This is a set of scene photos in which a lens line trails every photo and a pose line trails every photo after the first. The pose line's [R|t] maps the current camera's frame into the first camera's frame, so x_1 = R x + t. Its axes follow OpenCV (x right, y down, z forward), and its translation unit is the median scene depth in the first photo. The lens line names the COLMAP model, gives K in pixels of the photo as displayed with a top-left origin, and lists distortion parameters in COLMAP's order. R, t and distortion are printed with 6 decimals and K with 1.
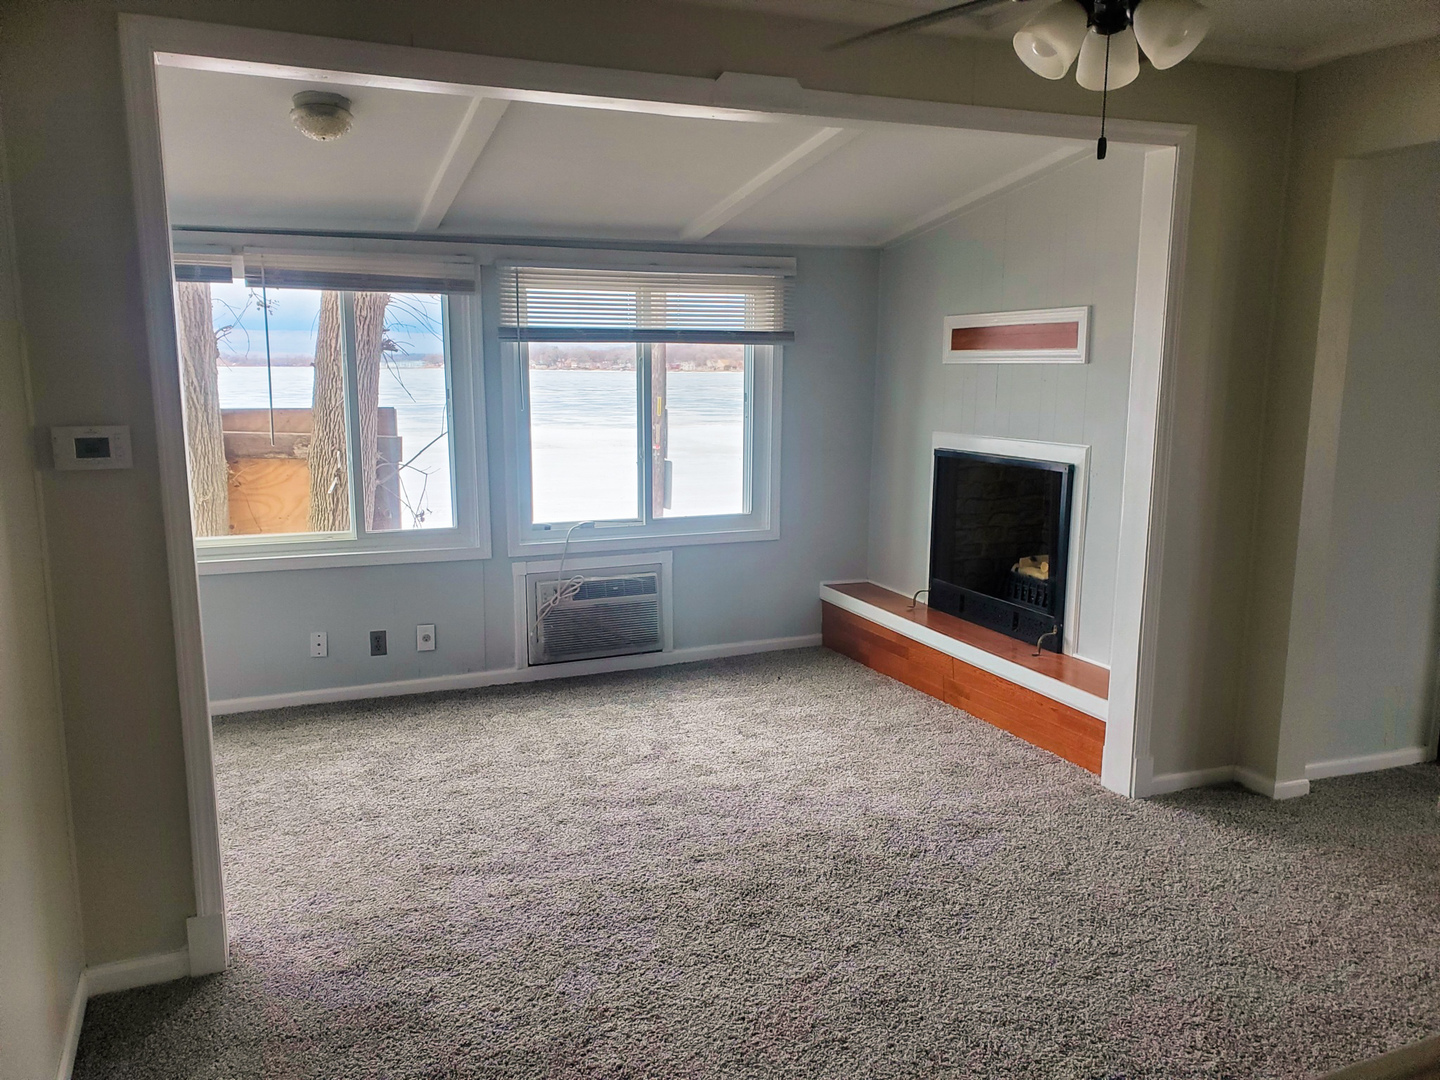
lens RADIAL K [[1112.0, 0, 710.7], [0, 1112.0, 545.6], [0, 0, 1]] dist [0.205637, -0.451670]
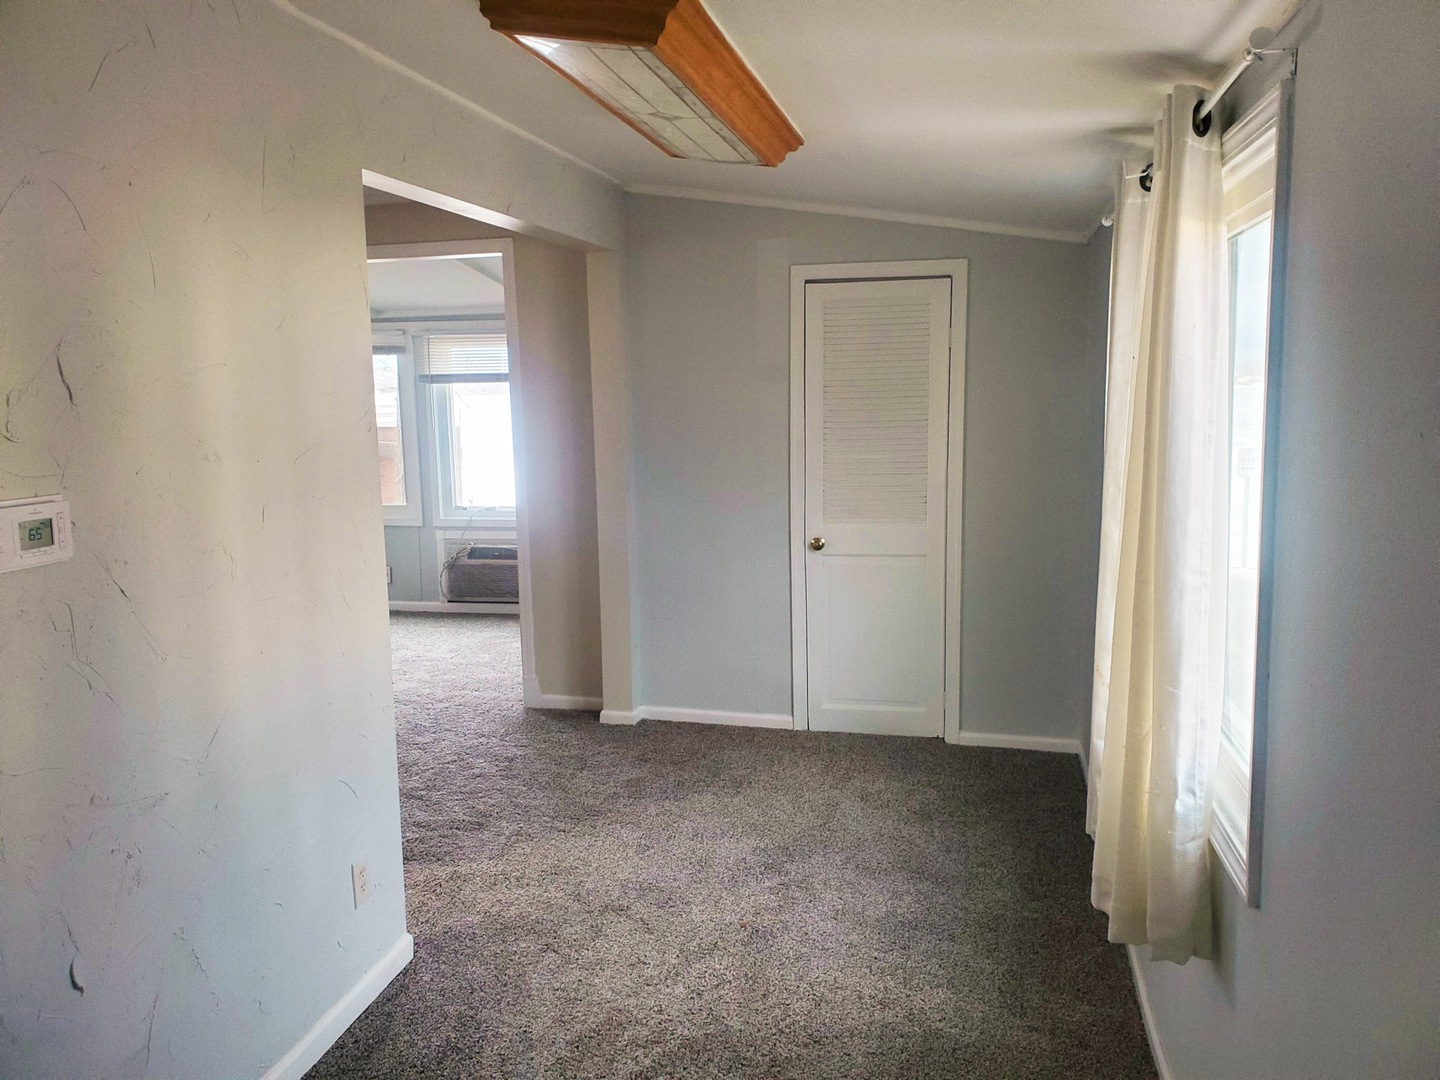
lens RADIAL K [[1112.0, 0, 710.7], [0, 1112.0, 545.6], [0, 0, 1]] dist [0.205637, -0.451670]
pose [[0.816908, 0.069626, -0.572551, 1.014694], [-0.075879, 0.997033, 0.012983, -0.012058], [0.571756, 0.032838, 0.819767, -0.024170]]
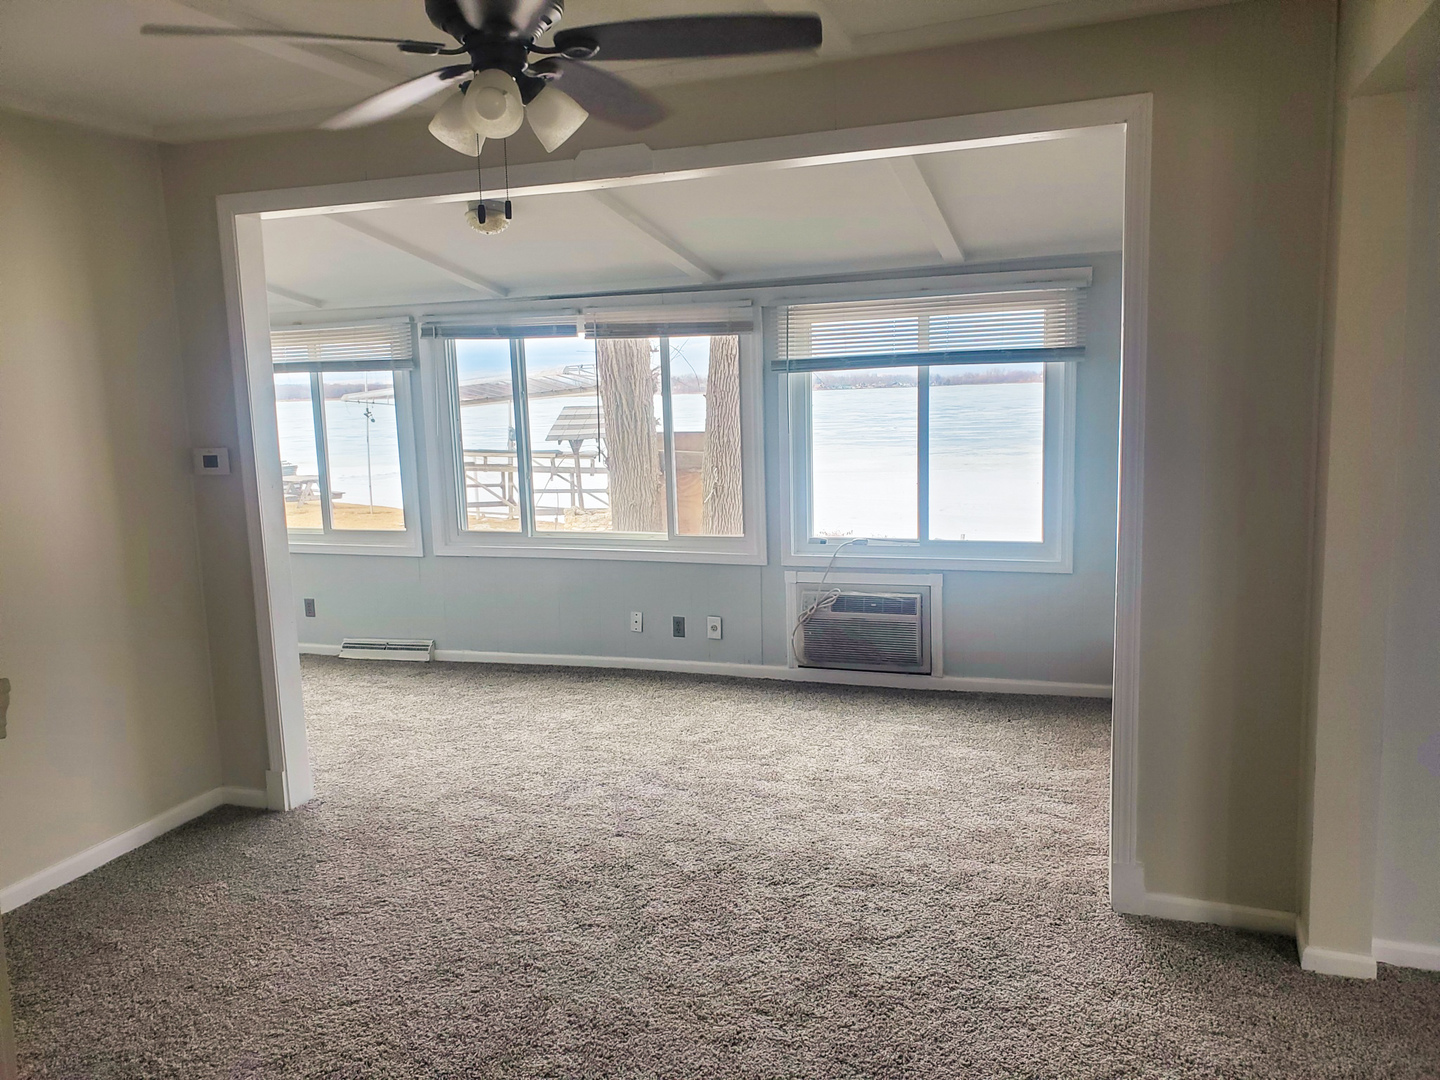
lens RADIAL K [[1112.0, 0, 710.7], [0, 1112.0, 545.6], [0, 0, 1]] dist [0.205637, -0.451670]
pose [[0.747651, 0.073957, -0.659961, 0.507165], [-0.079881, 0.996579, 0.021185, -0.027911], [0.659270, 0.036879, 0.751001, 0.126224]]
